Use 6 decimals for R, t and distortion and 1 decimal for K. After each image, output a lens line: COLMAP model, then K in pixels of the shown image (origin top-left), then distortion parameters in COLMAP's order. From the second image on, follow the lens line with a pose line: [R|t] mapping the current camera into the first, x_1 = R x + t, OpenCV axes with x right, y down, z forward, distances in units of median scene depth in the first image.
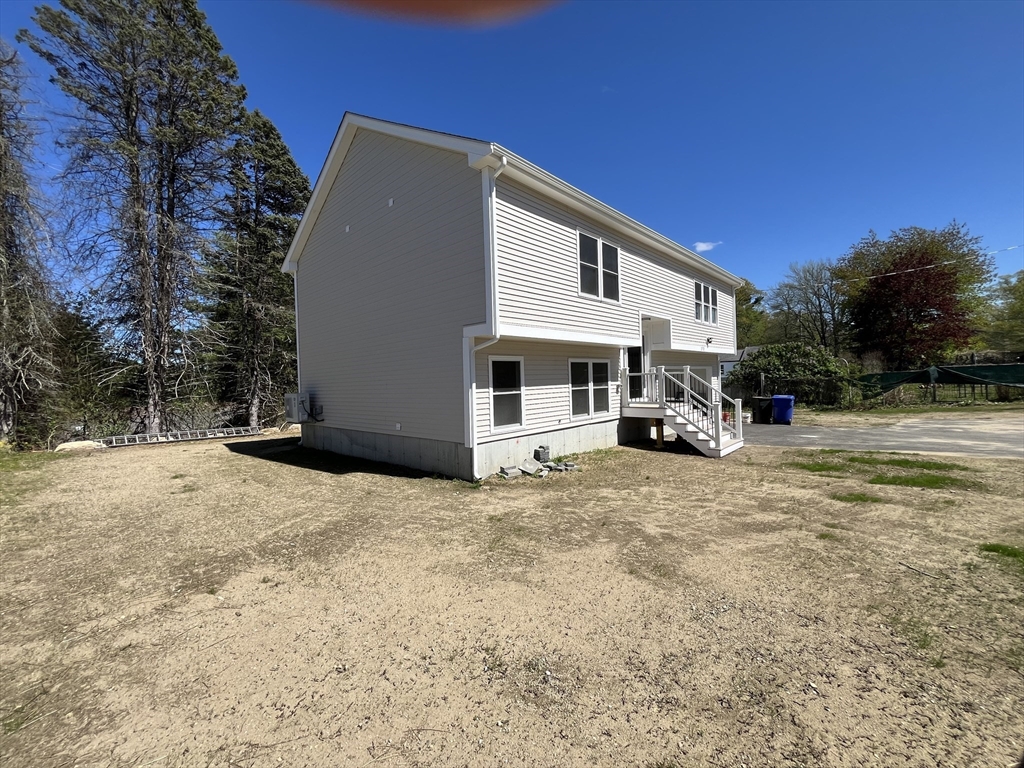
lens RADIAL K [[411.6, 0, 511.1], [0, 411.6, 384.4], [0, 0, 1]] dist [-0.002670, 0.000171]
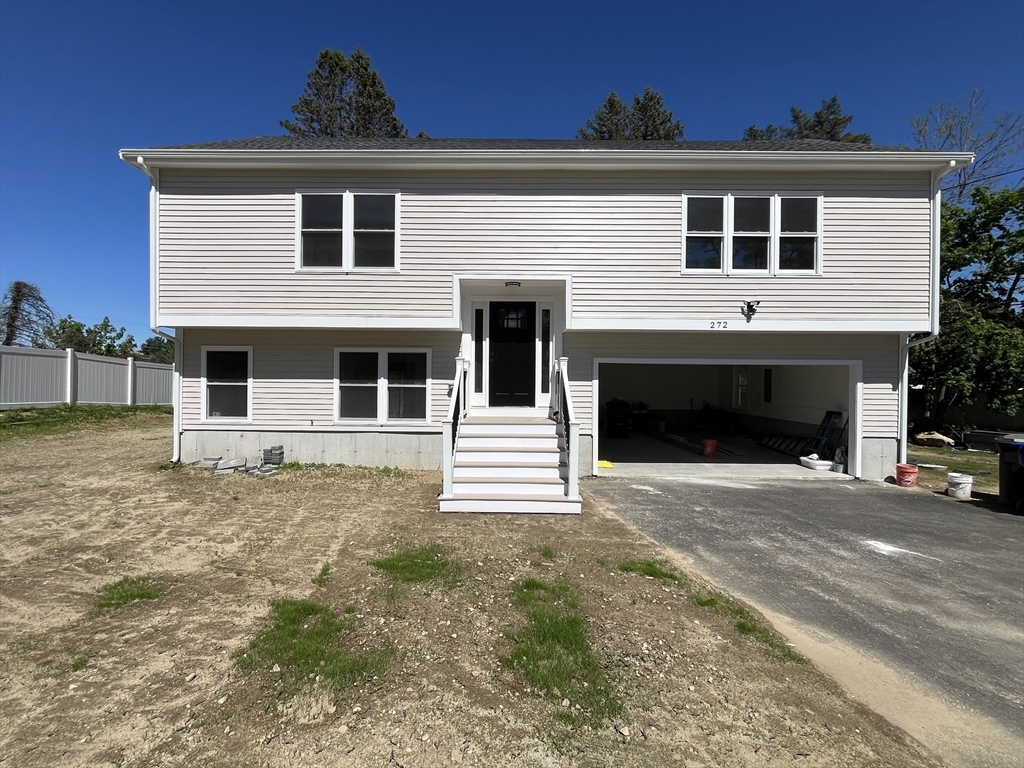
lens RADIAL K [[503.3, 0, 512.0], [0, 503.3, 384.0], [0, 0, 1]] dist [0.001367, 0.000381]
pose [[0.683467, 0.065739, -0.727015, 1.117709], [-0.037713, 0.997787, 0.054770, -0.058916], [0.729006, -0.010016, 0.684434, 0.574372]]
